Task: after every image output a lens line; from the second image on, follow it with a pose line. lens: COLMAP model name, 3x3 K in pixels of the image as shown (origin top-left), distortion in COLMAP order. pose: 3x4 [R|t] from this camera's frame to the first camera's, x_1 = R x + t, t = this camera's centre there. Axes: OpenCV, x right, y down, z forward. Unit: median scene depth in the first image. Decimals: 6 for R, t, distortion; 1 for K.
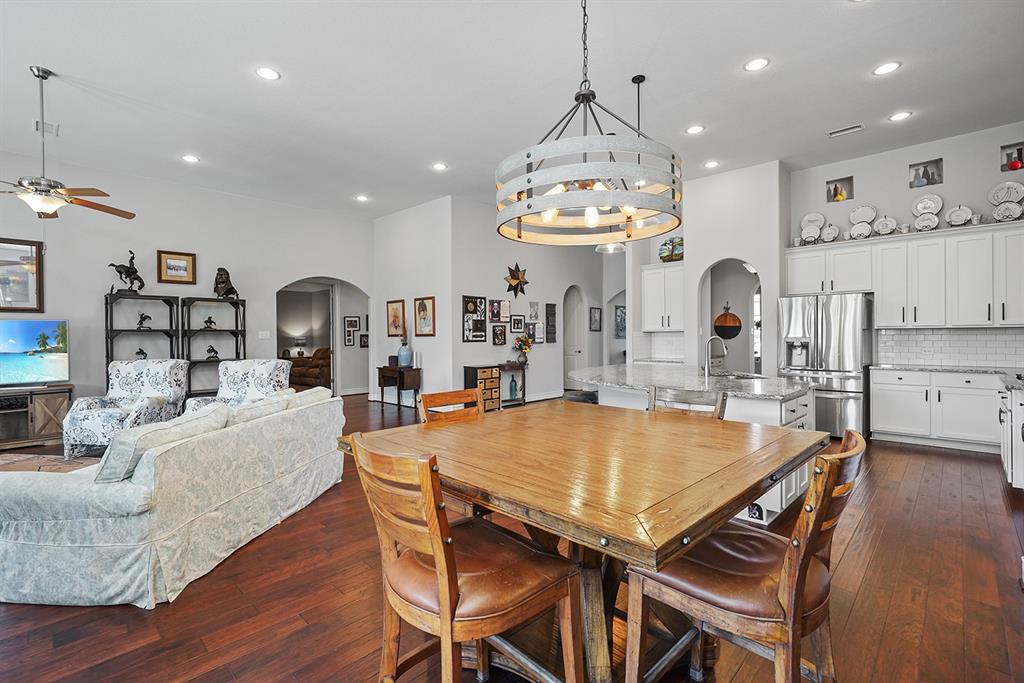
lens RADIAL K [[469.3, 0, 512.0], [0, 469.3, 337.2], [0, 0, 1]] dist [-0.004825, 0.004899]
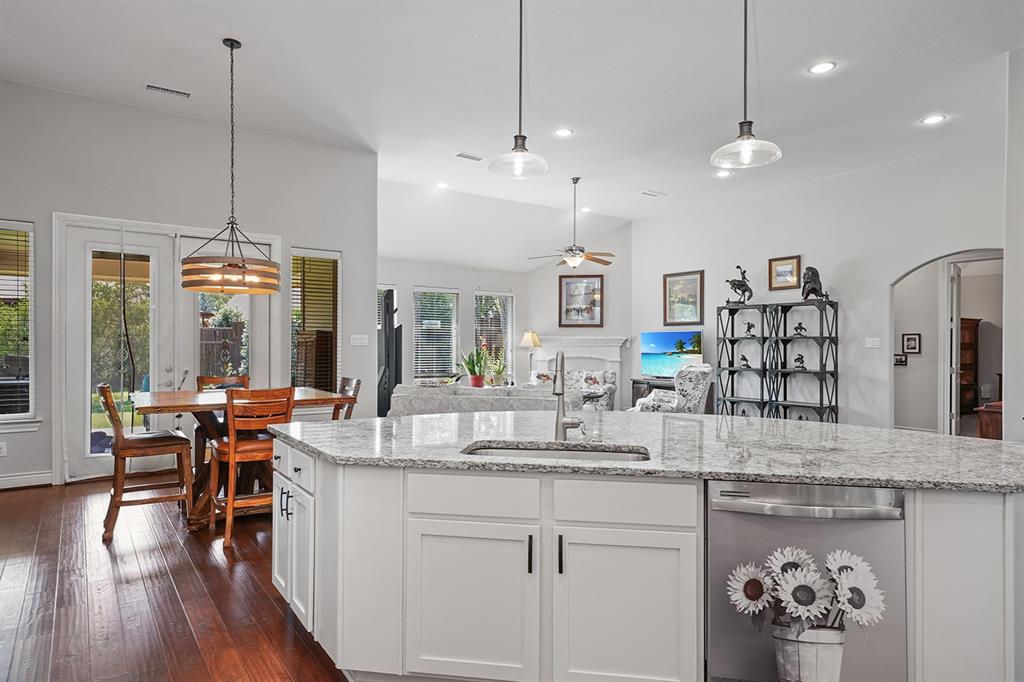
lens RADIAL K [[611.2, 0, 512.0], [0, 611.2, 341.0], [0, 0, 1]] dist [0.020461, 0.001397]
pose [[-0.193125, 0.002876, -0.981170, 0.638260], [-0.006432, 0.999971, 0.004197, -0.009325], [0.981153, 0.007121, -0.193101, 0.688041]]
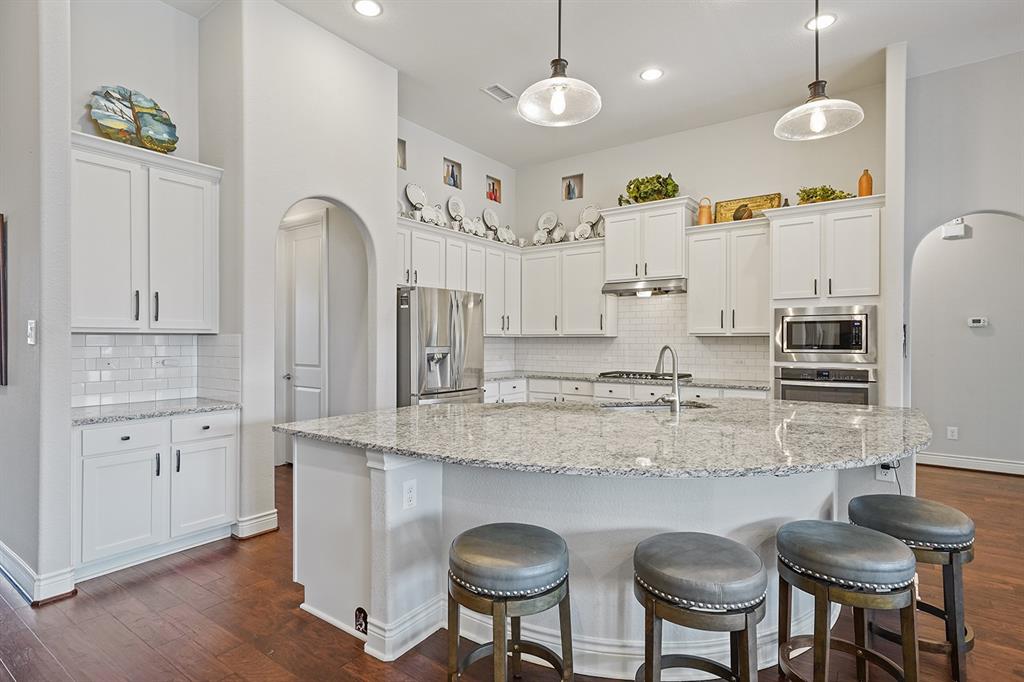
lens RADIAL K [[513.6, 0, 511.5], [0, 513.6, 342.0], [0, 0, 1]] dist [0.001219, 0.000317]
pose [[-0.141793, 0.004285, 0.989887, -0.132320], [0.002875, 0.999988, -0.003917, -0.002733], [-0.989892, 0.002291, -0.141804, 0.840606]]
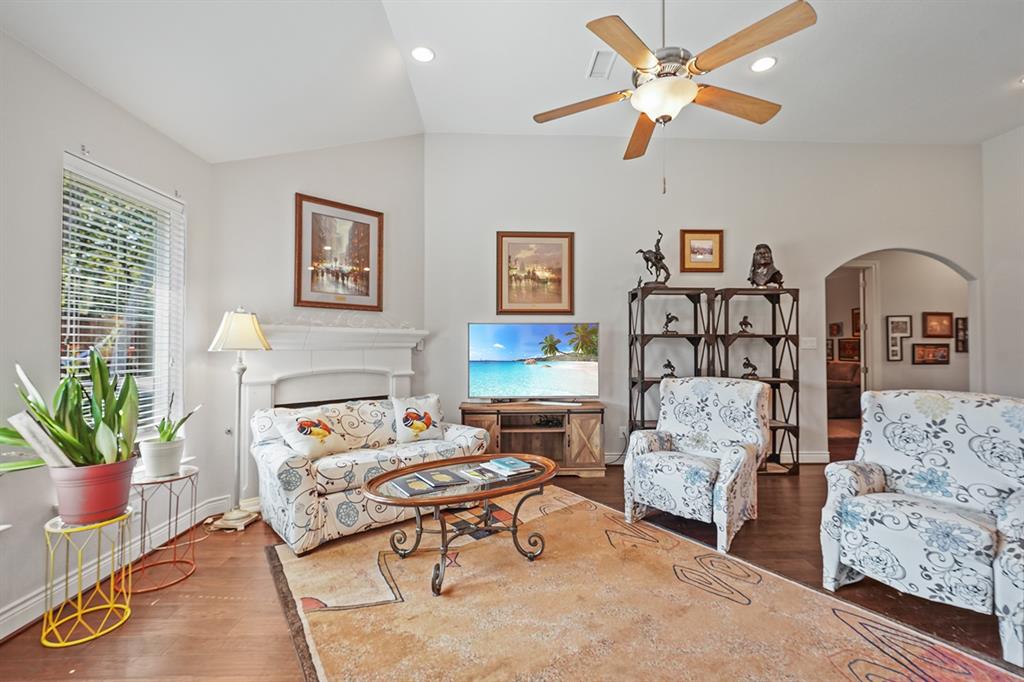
lens RADIAL K [[452.6, 0, 513.0], [0, 452.6, 334.5], [0, 0, 1]] dist [-0.002469, -0.000072]
pose [[0.718017, -0.006169, -0.695998, -0.430446], [-0.012204, 0.999695, -0.021450, 0.002340], [0.695919, 0.023896, 0.717723, 0.284910]]
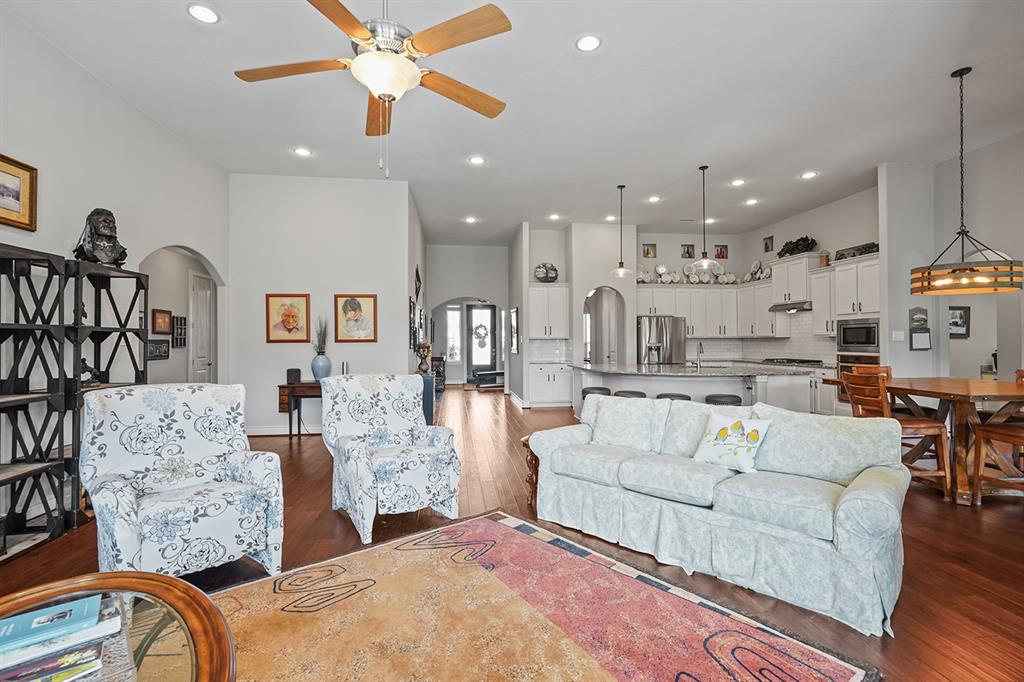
lens RADIAL K [[469.3, 0, 512.0], [0, 469.3, 336.7], [0, 0, 1]] dist [-0.004825, 0.004899]
pose [[0.630217, 0.012186, 0.776323, -0.749656], [0.003107, 0.999829, -0.018216, 0.004684], [-0.776413, 0.013892, 0.630072, 0.326906]]
